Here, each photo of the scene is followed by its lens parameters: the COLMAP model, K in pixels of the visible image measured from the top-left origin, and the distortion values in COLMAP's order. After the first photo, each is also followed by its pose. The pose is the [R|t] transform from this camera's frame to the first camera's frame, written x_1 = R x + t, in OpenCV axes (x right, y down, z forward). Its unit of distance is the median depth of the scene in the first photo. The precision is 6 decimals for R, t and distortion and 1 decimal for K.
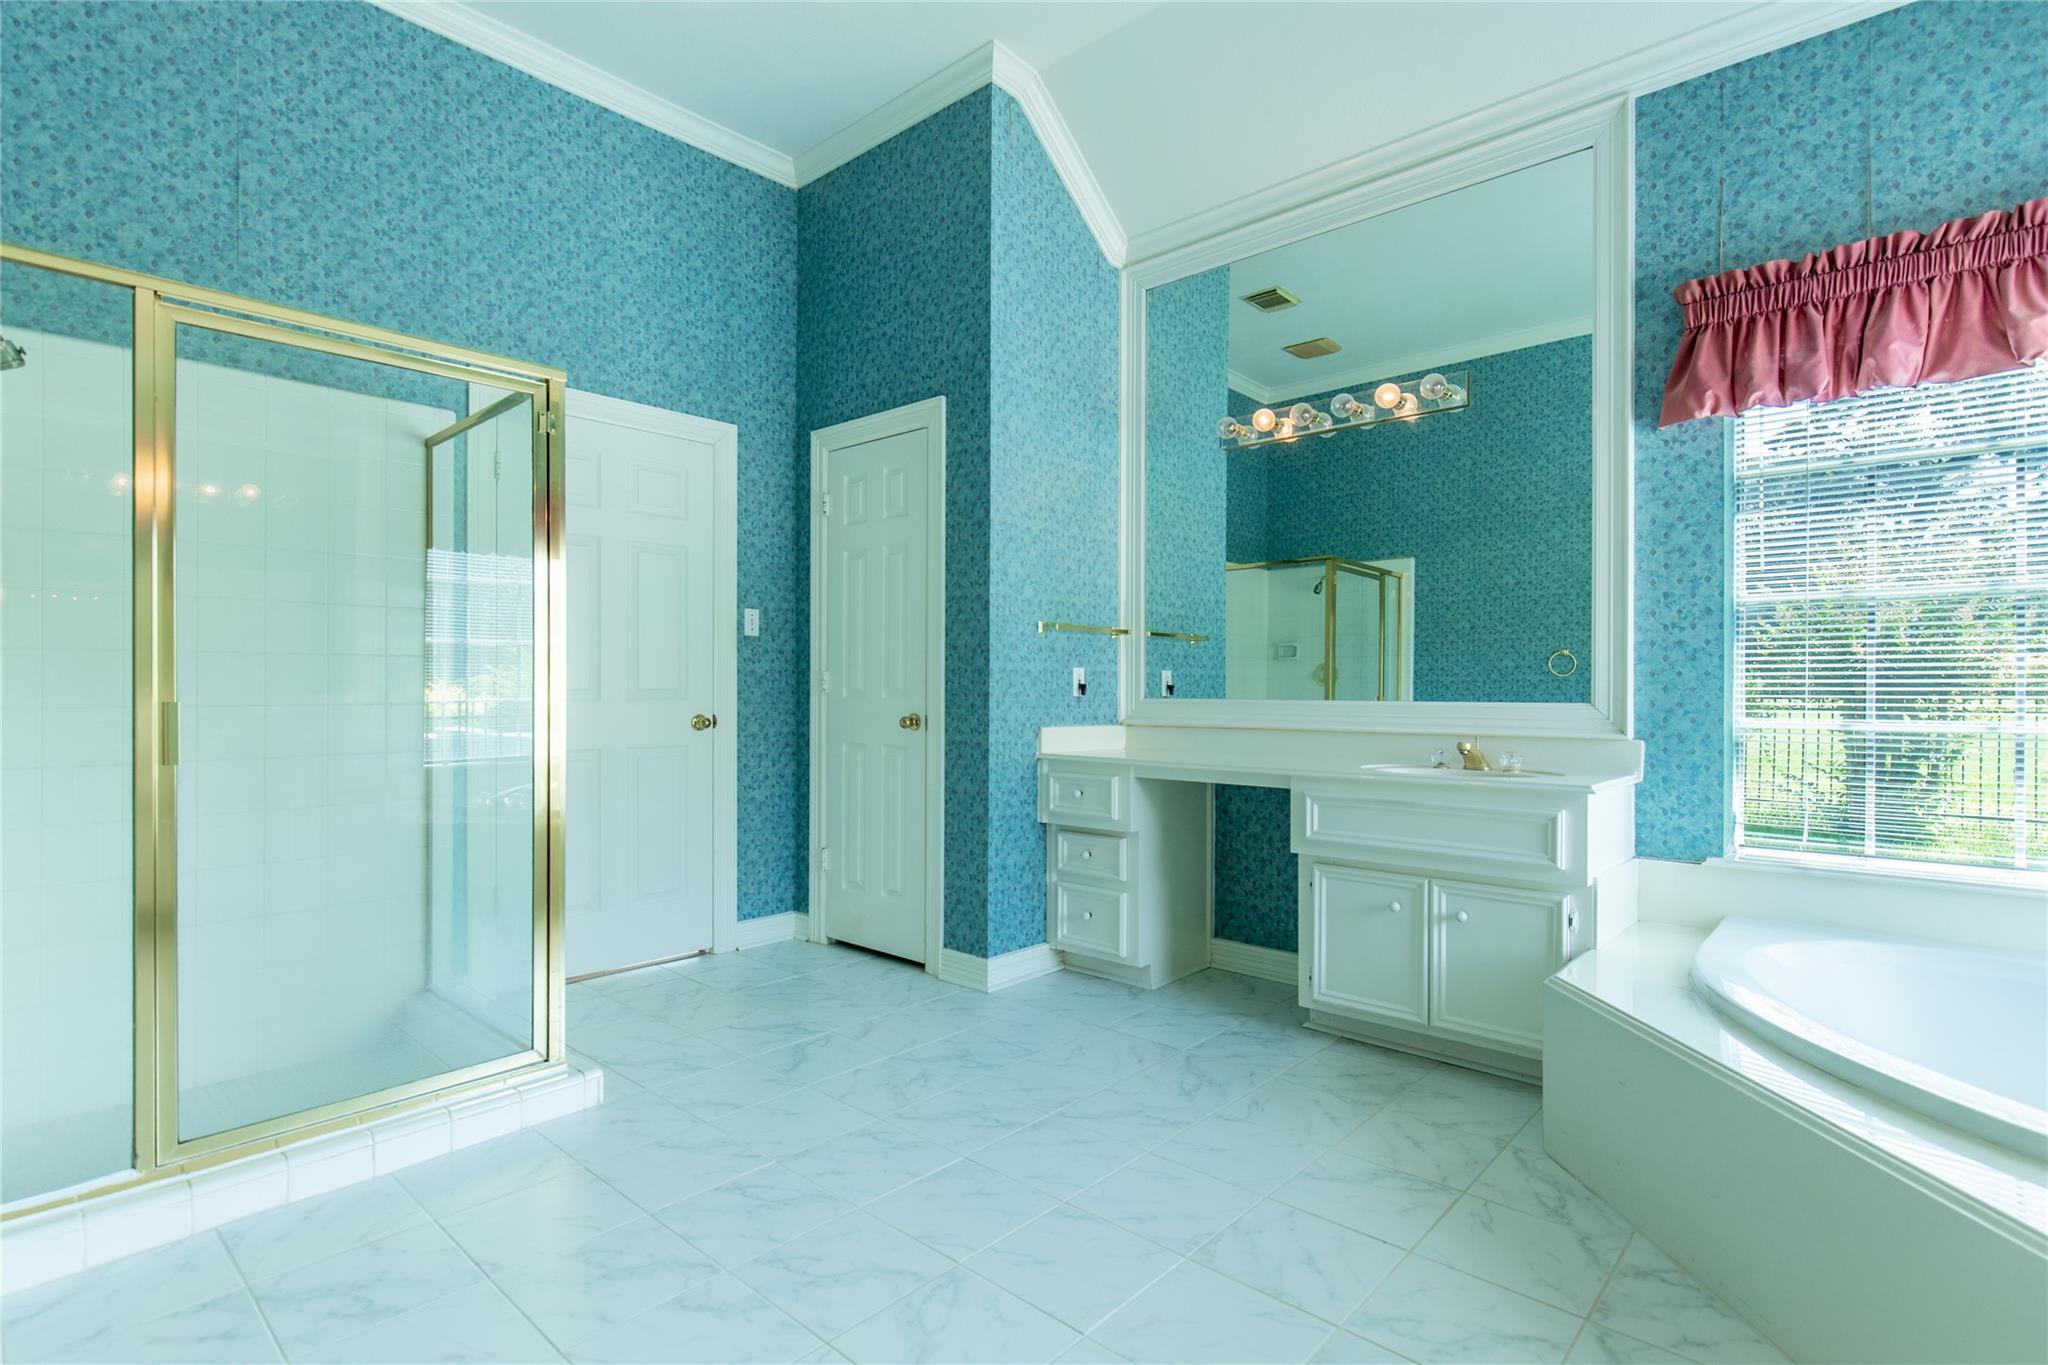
lens RADIAL K [[998.5, 0, 1022.8], [0, 998.5, 692.2], [0, 0, 1]] dist [0.000051, -0.000923]
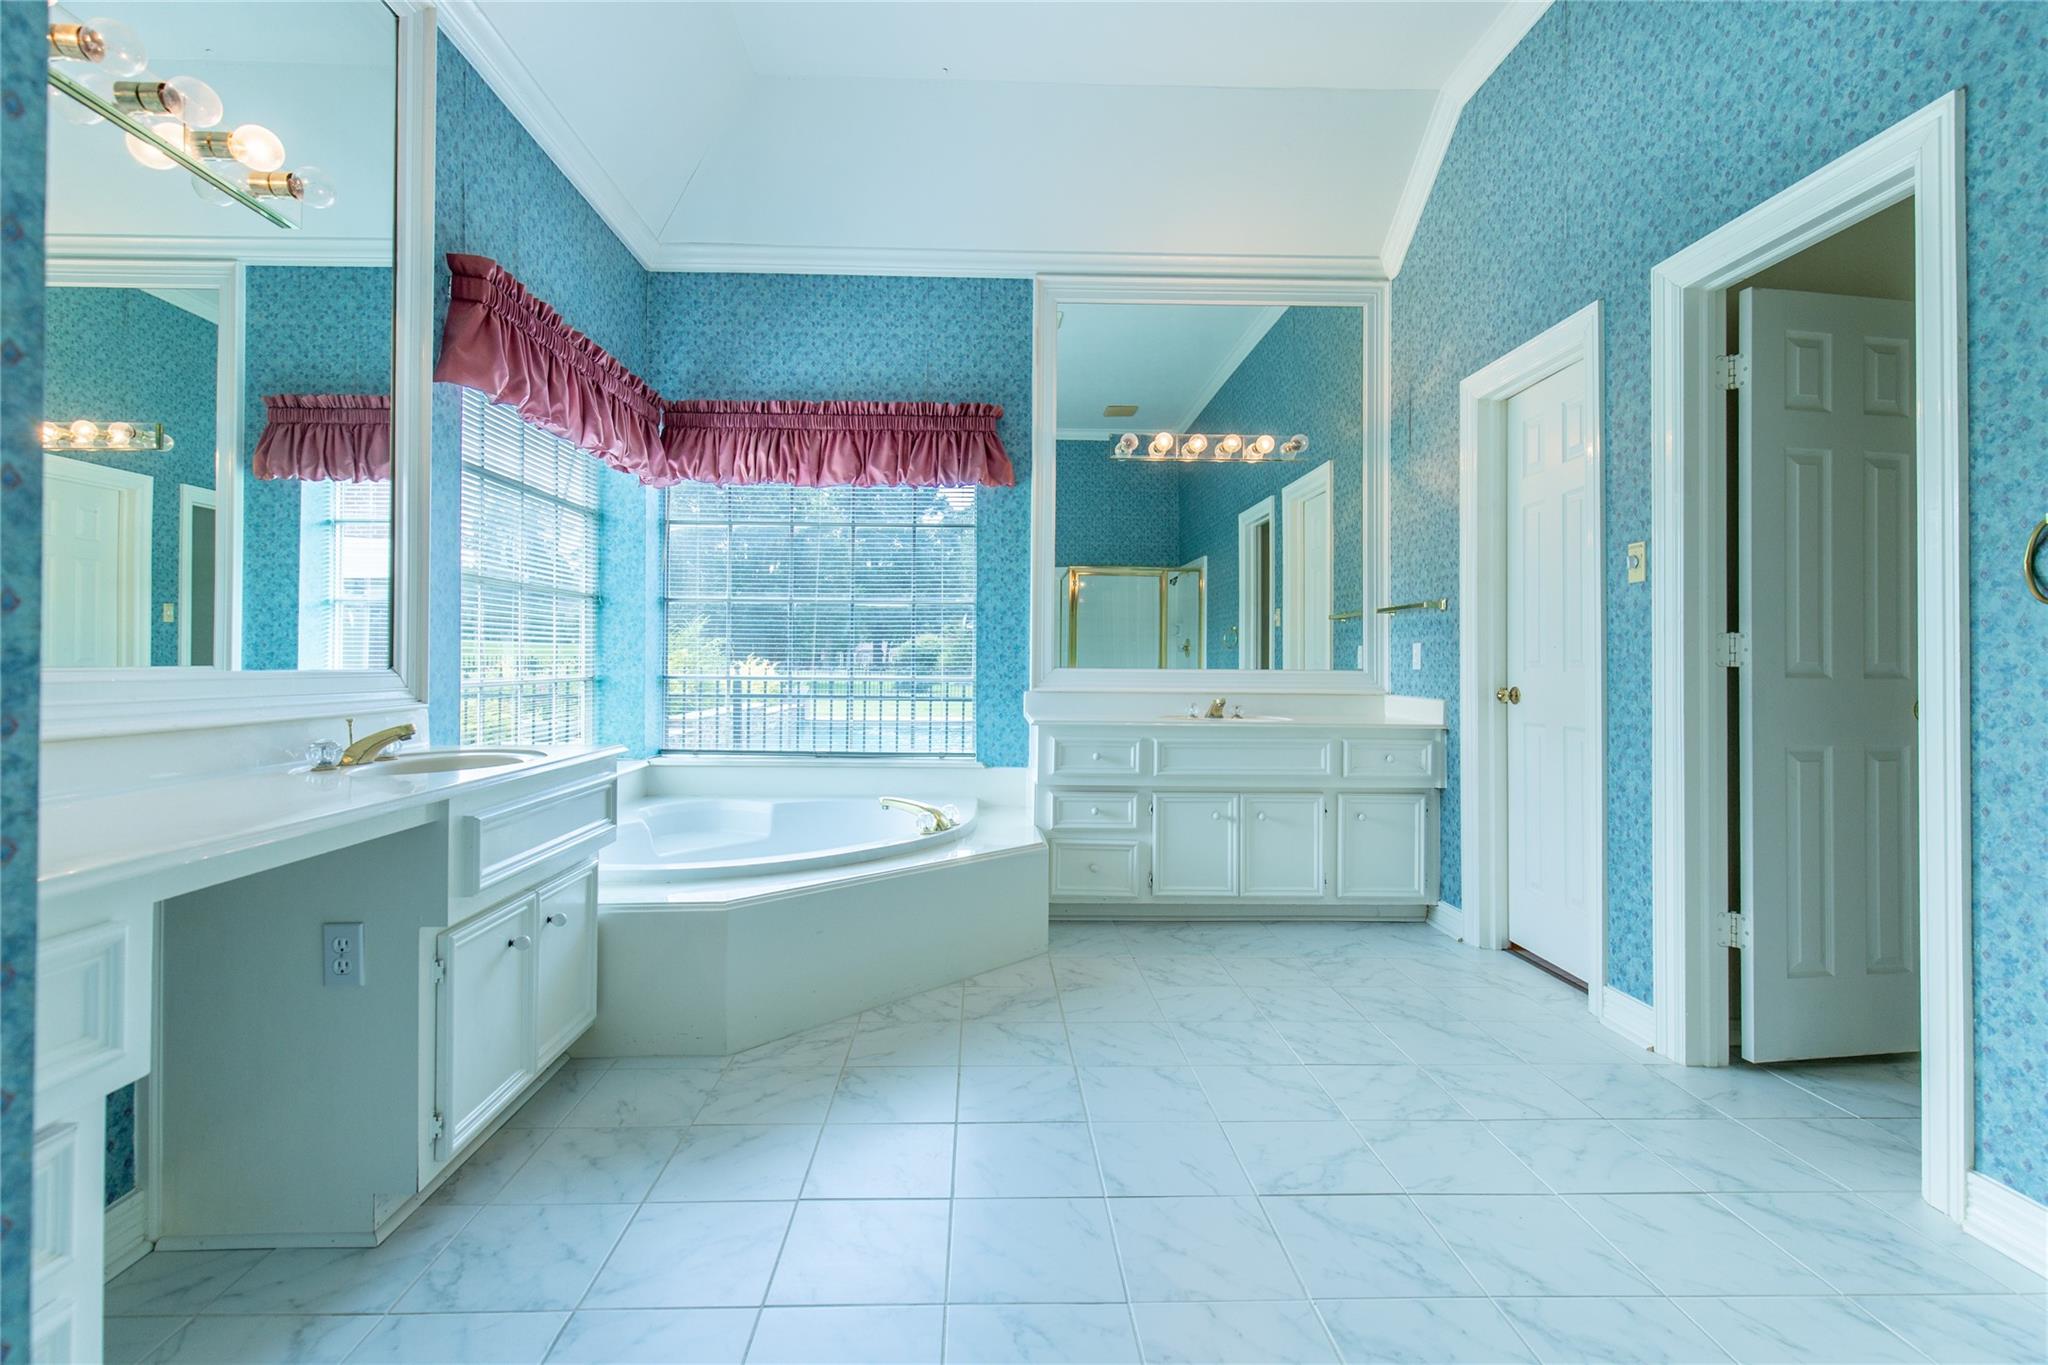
lens RADIAL K [[930.0, 0, 1011.1], [0, 930.0, 678.7], [0, 0, 1]] dist [-0.000847, 0.000012]
pose [[-0.699145, -0.017590, 0.714763, -0.336038], [-0.004437, 0.999785, 0.020263, 0.000148], [-0.714966, 0.010995, -0.699073, 1.085939]]
